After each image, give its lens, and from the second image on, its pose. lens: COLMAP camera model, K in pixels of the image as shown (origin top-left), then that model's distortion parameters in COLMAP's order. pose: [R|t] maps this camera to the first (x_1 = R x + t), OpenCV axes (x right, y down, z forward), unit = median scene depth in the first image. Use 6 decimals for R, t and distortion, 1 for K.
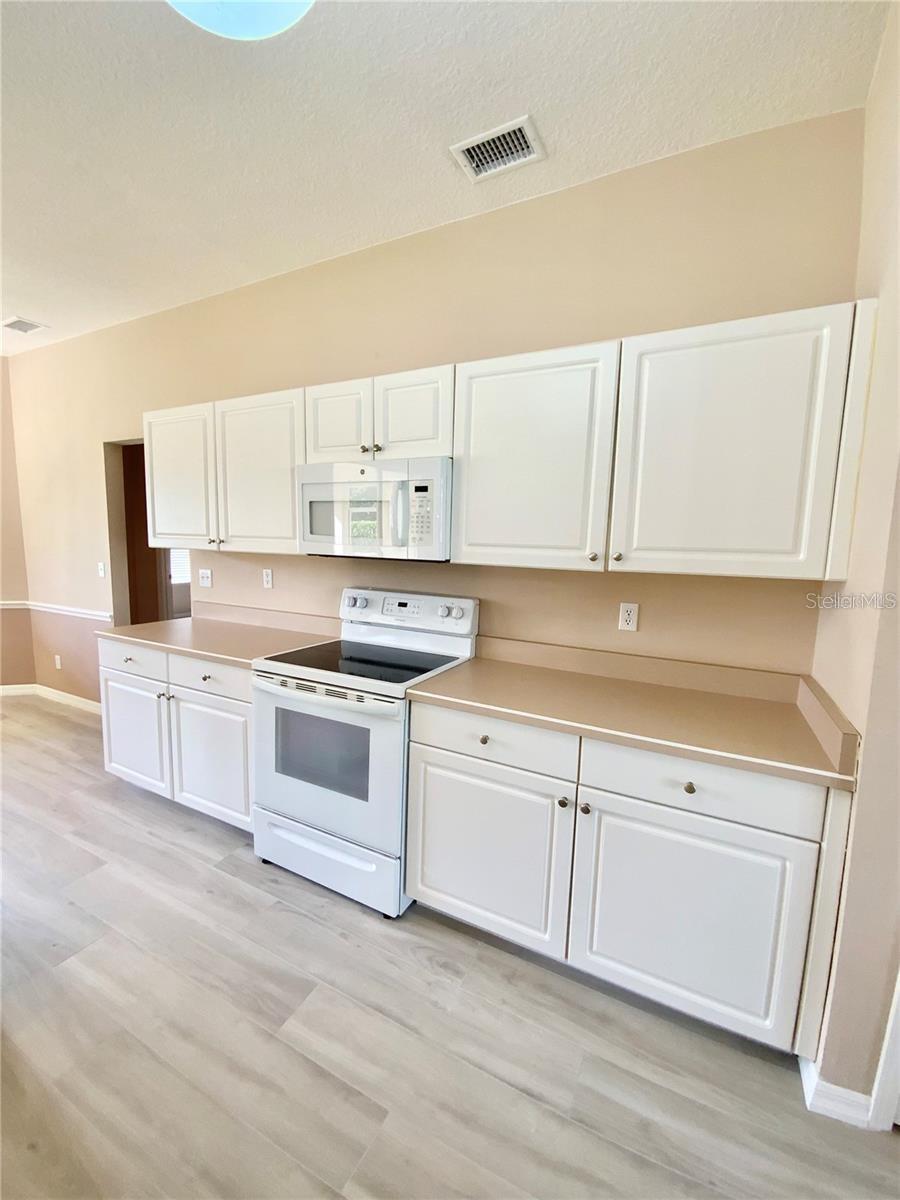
lens RADIAL K [[493.7, 0, 448.9], [0, 493.7, 595.8], [0, 0, 1]] dist [0.010575, -0.013846]
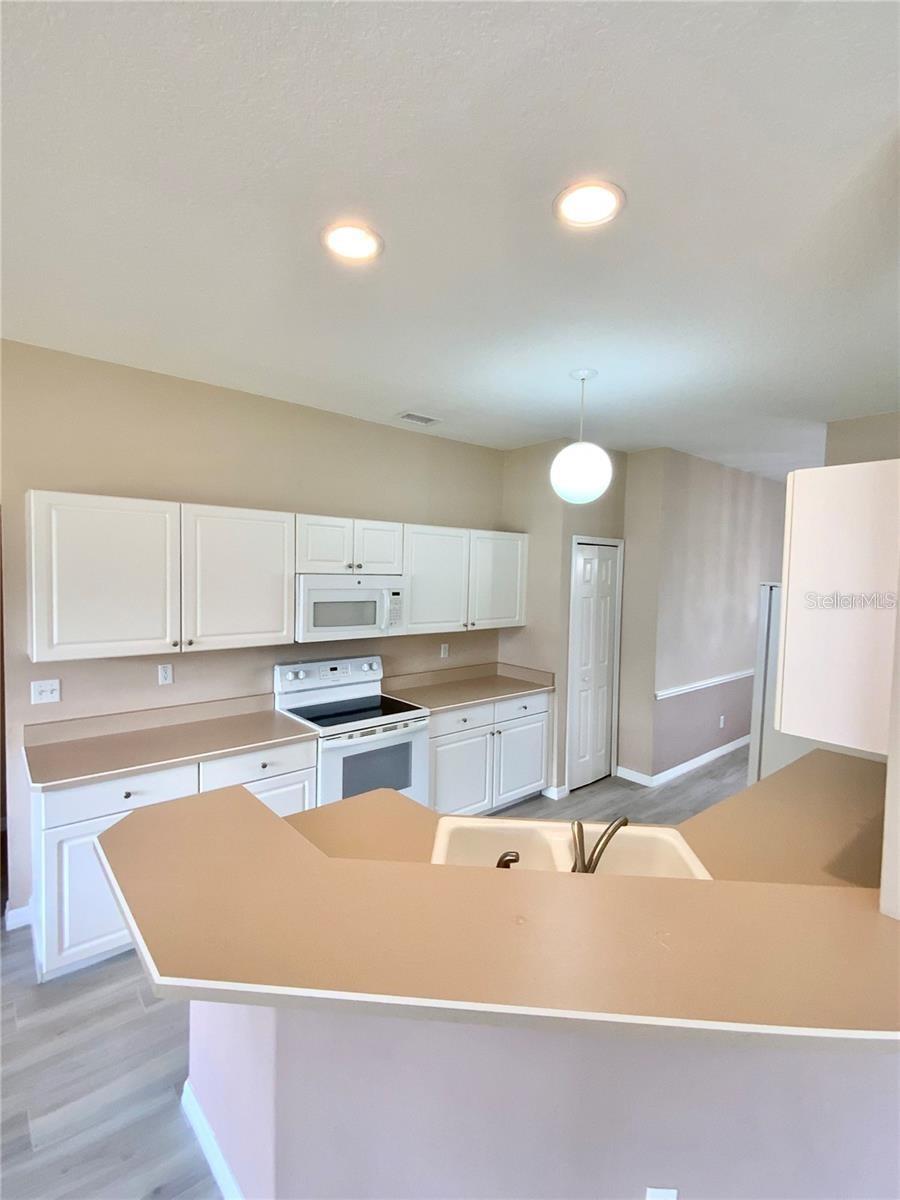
lens RADIAL K [[553.1, 0, 447.6], [0, 553.1, 593.1], [0, 0, 1]] dist [-0.001847, -0.000845]
pose [[0.379621, -0.060939, 0.923133, -1.799549], [0.093972, 0.995207, 0.027053, -0.266156], [-0.920357, 0.076479, 0.383528, 0.129530]]
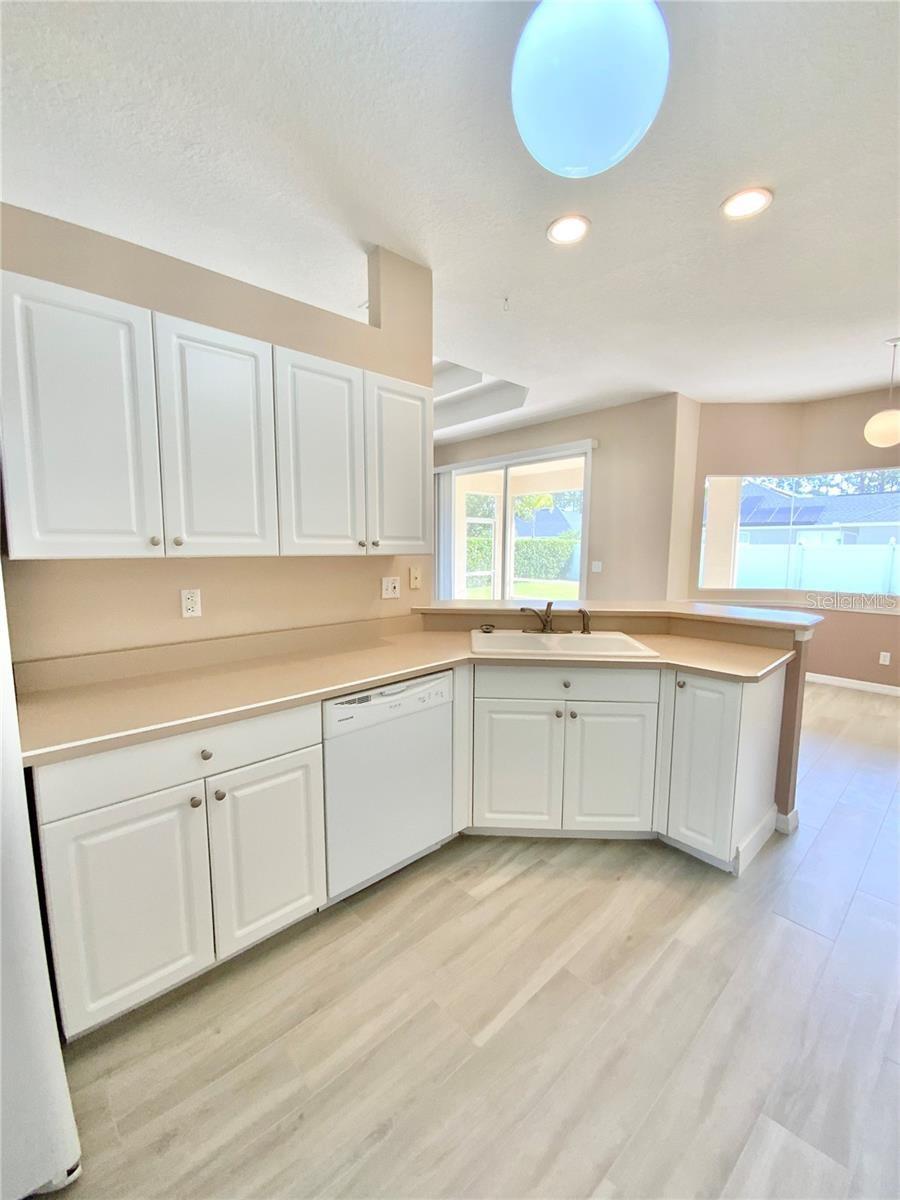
lens RADIAL K [[493.7, 0, 448.9], [0, 493.7, 595.8], [0, 0, 1]] dist [0.010575, -0.013846]
pose [[-0.349375, 0.076111, -0.933887, 0.438568], [-0.118554, 0.985094, 0.124637, -0.032424], [0.929453, 0.154261, -0.335144, 0.495996]]
